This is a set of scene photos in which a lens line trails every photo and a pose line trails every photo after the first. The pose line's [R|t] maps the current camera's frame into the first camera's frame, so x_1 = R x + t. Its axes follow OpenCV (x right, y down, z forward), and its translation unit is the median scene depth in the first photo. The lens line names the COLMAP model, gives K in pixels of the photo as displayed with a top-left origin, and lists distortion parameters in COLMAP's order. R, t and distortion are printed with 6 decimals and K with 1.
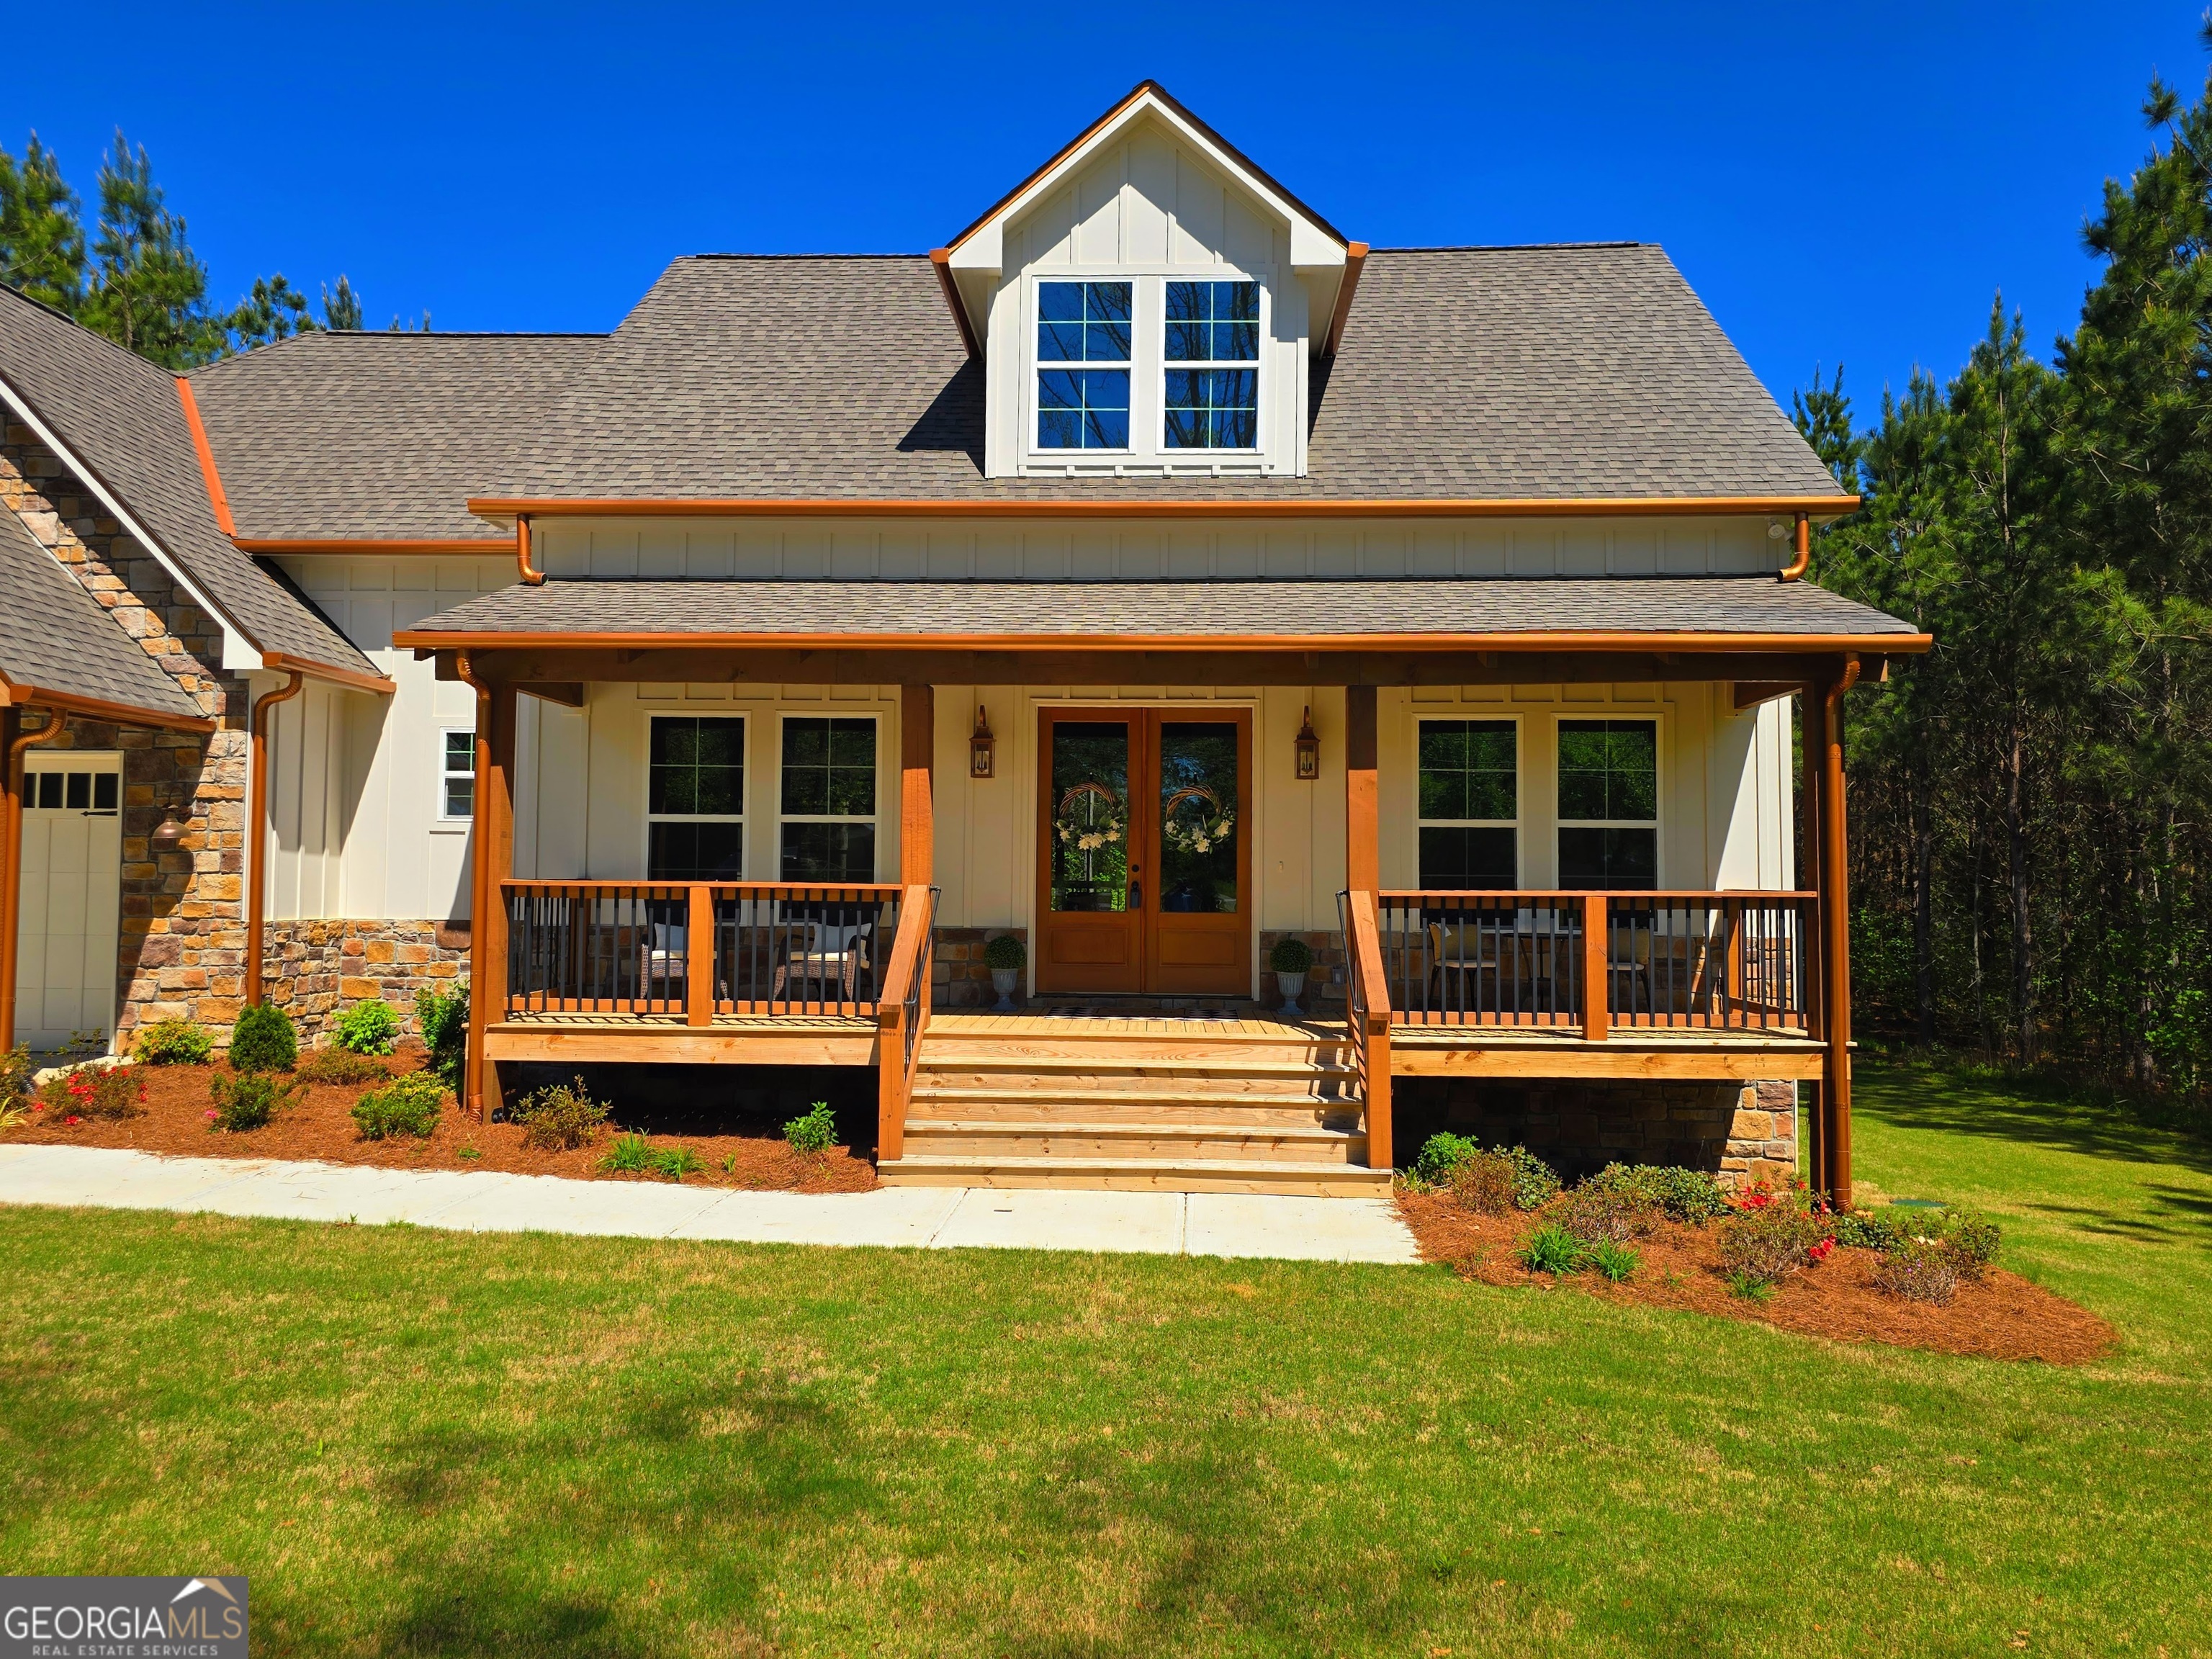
lens RADIAL K [[1552.9, 0, 1106.0], [0, 1552.9, 829.5], [0, 0, 1]] dist [0.085605, -0.097592]
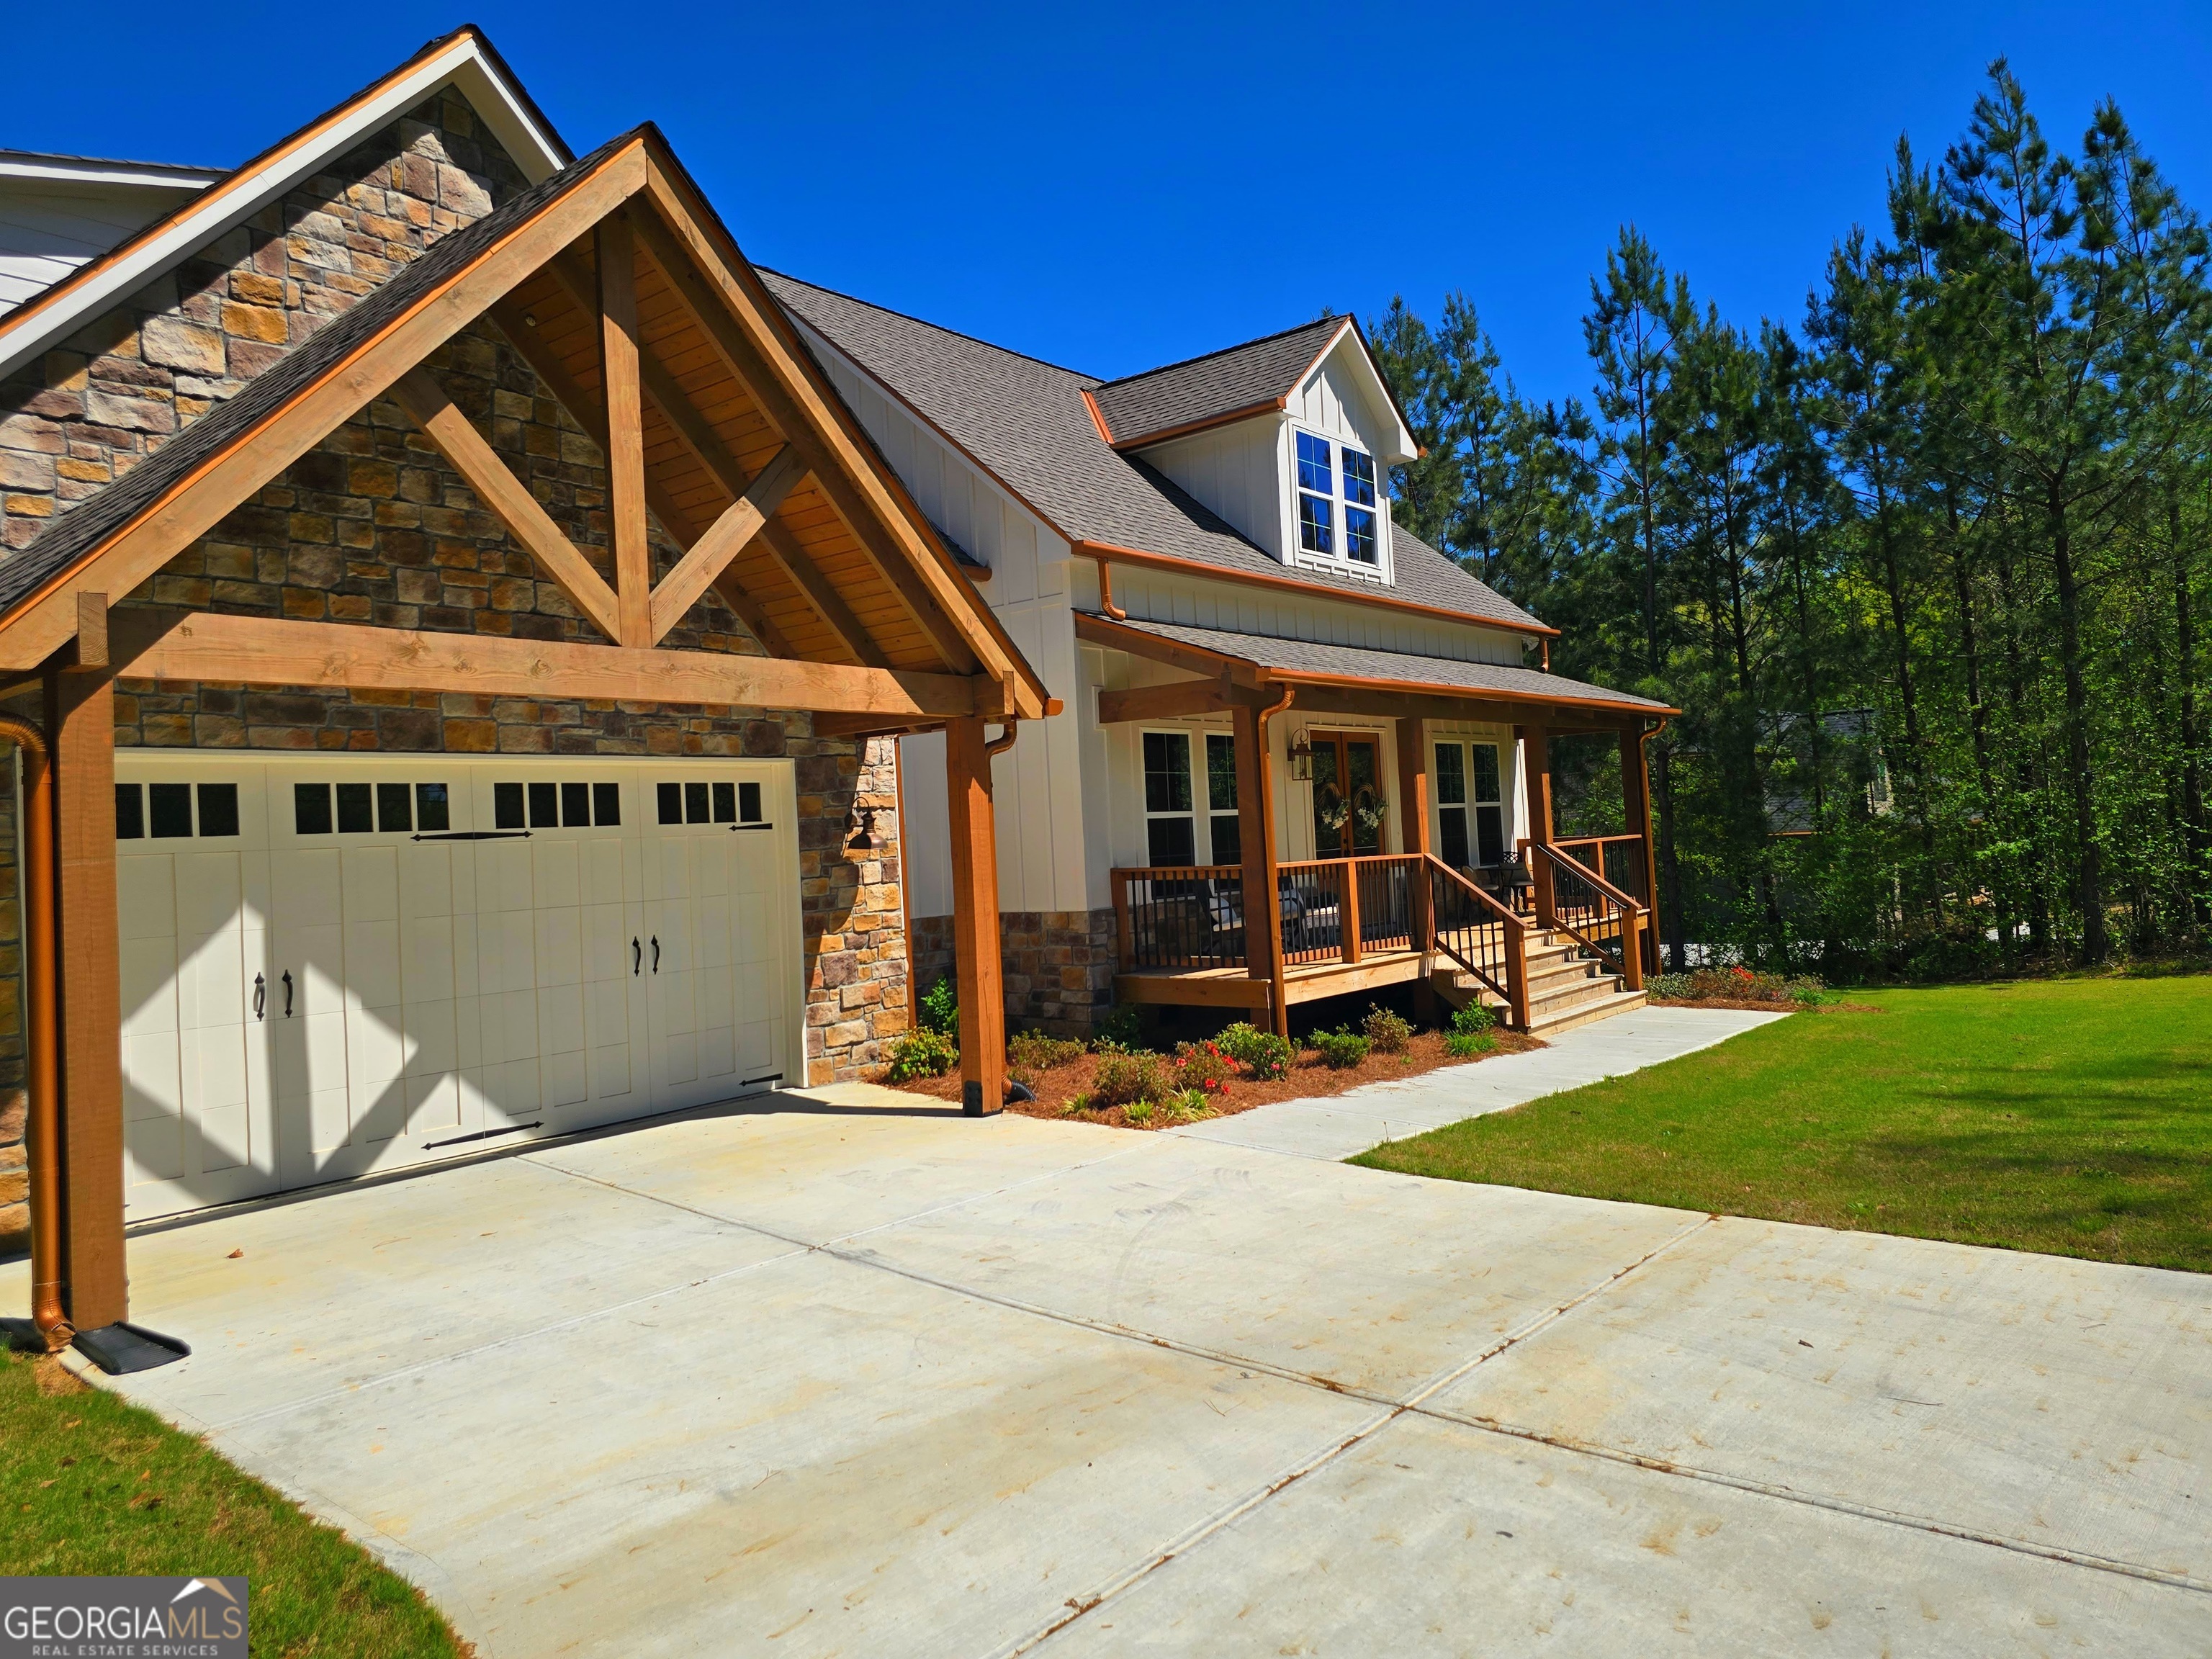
lens RADIAL K [[1487.6, 0, 1108.8], [0, 1487.6, 800.0], [0, 0, 1]] dist [0.058999, -0.048677]
pose [[0.598353, -0.017195, 0.801048, -1.240361], [0.029231, 0.999573, -0.000378, -0.019946], [-0.800699, 0.023641, 0.598600, 0.337977]]
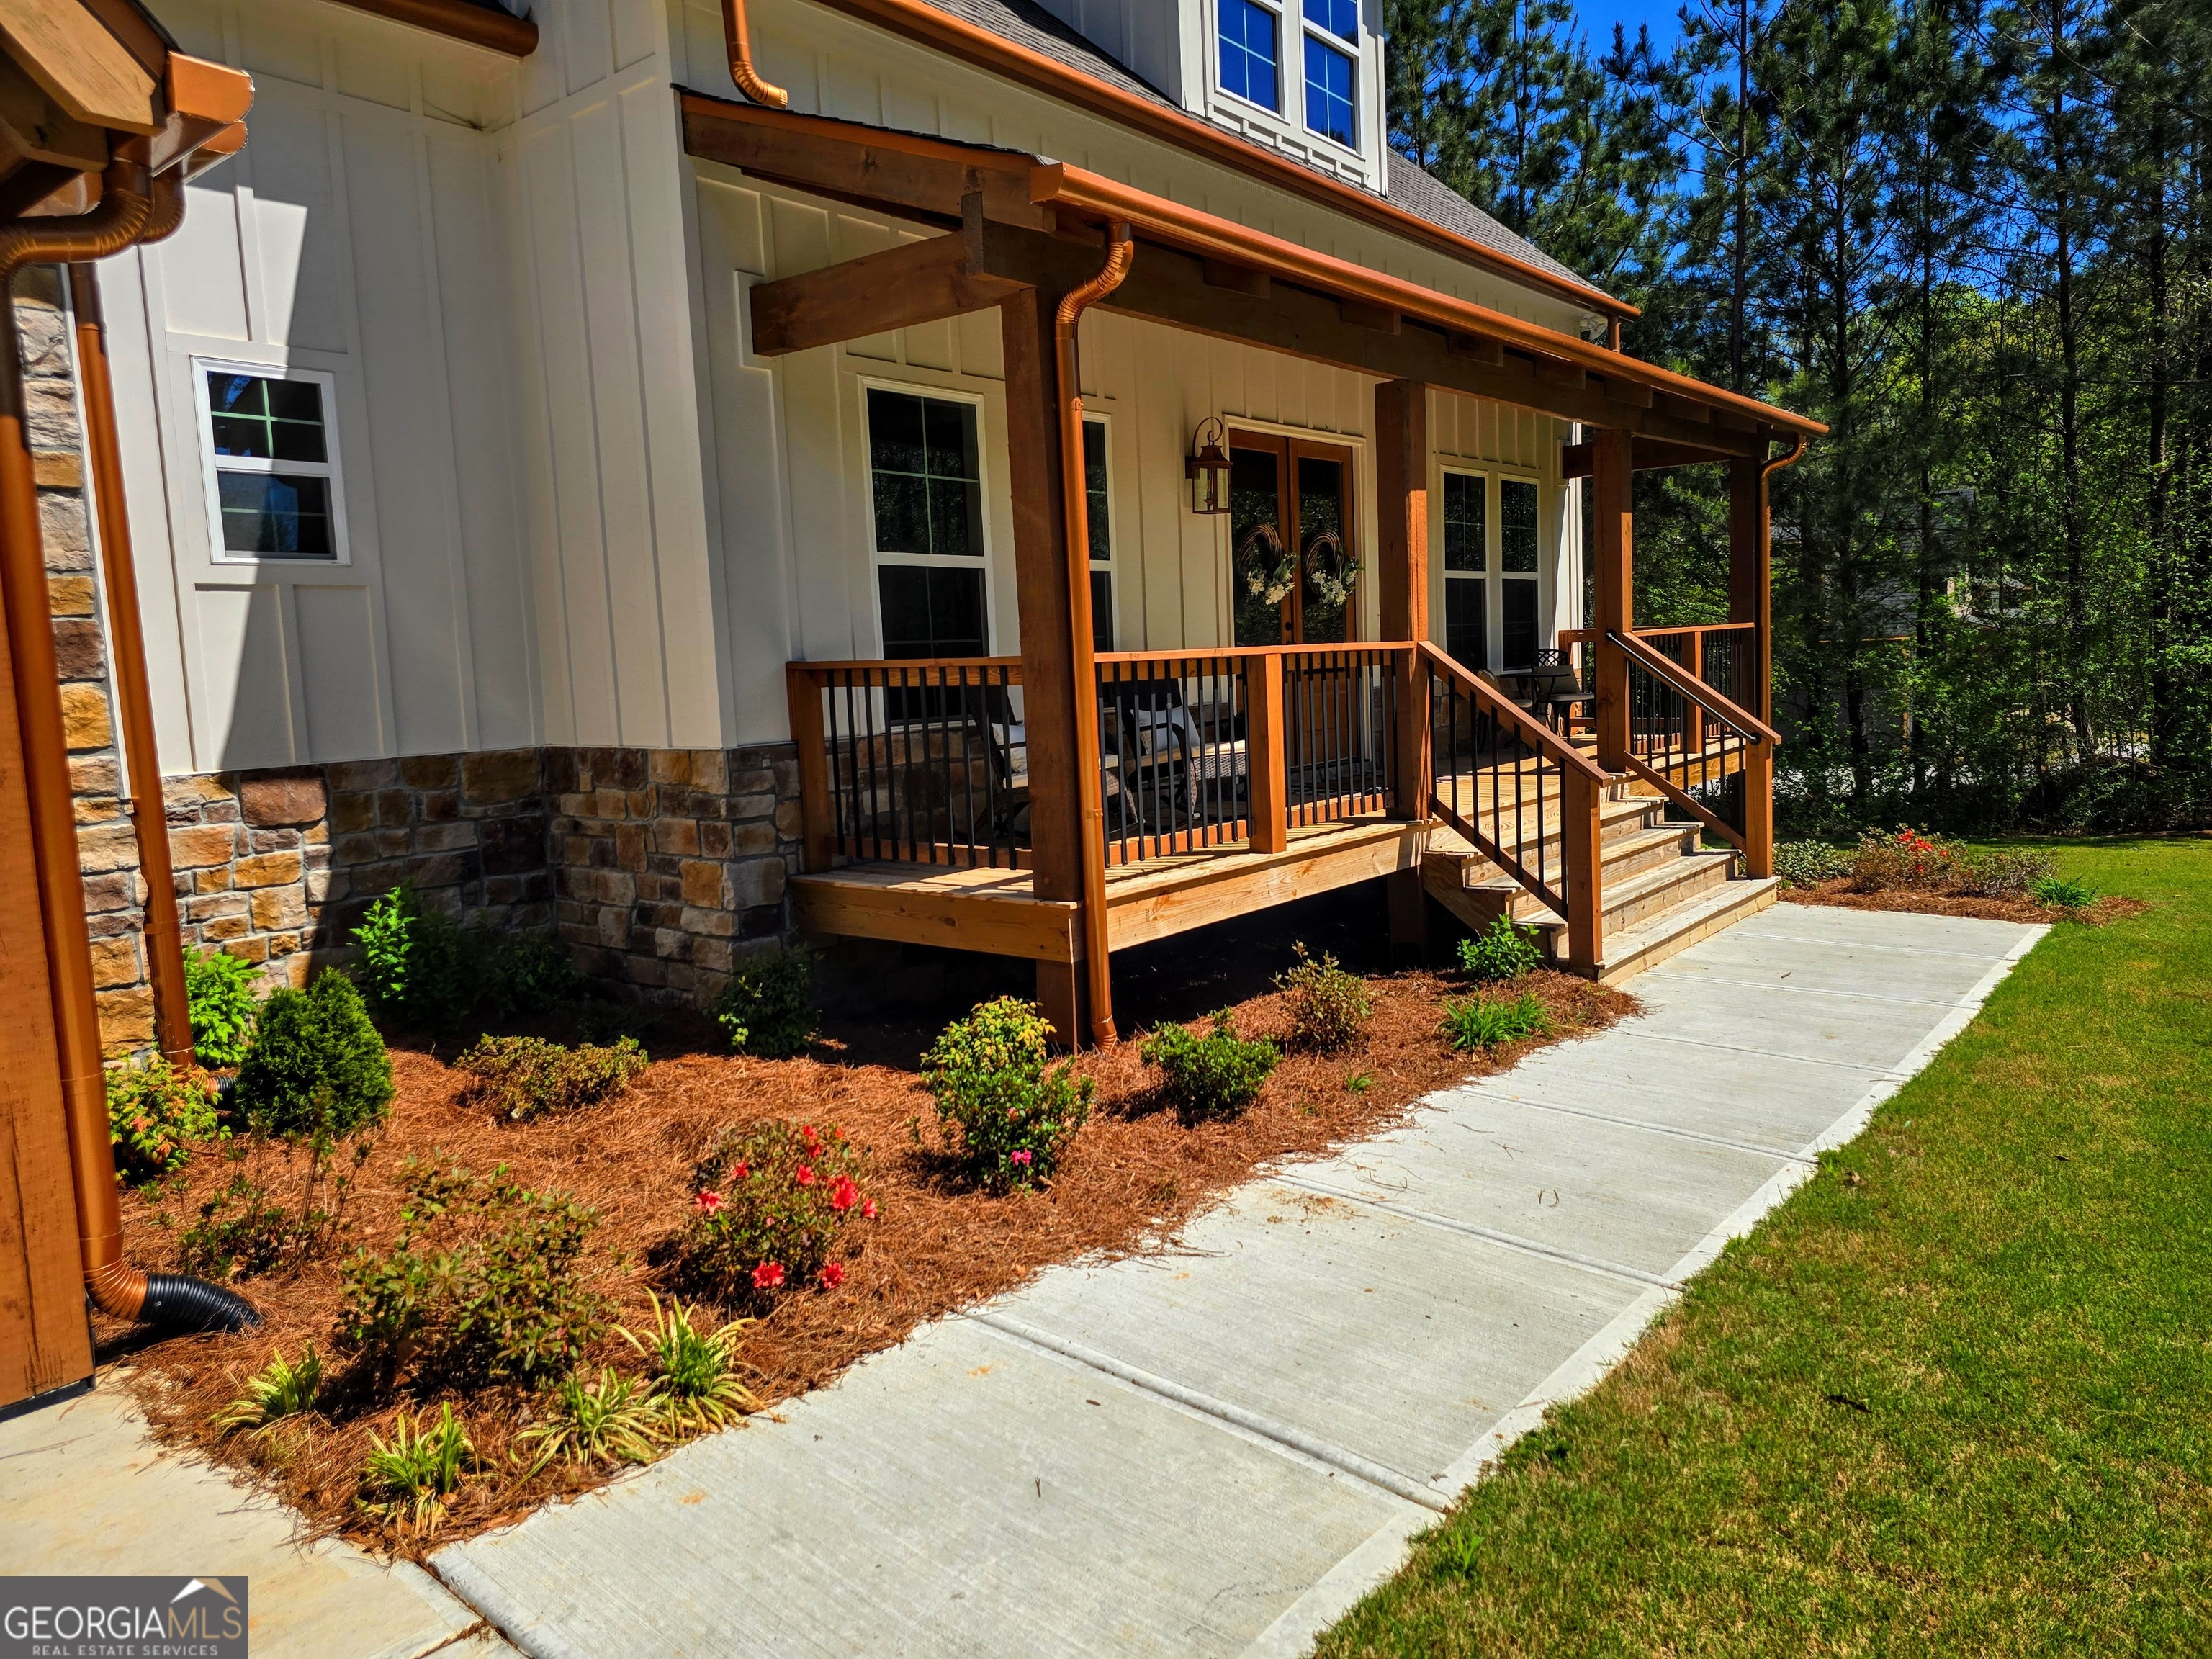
lens RADIAL K [[1481.2, 0, 1136.5], [0, 1481.2, 809.0], [0, 0, 1]] dist [0.053040, -0.053349]
pose [[0.581990, -0.119055, 0.804434, -0.718336], [0.018021, 0.990870, 0.133610, 0.014454], [-0.812996, -0.063263, 0.578822, 0.579354]]
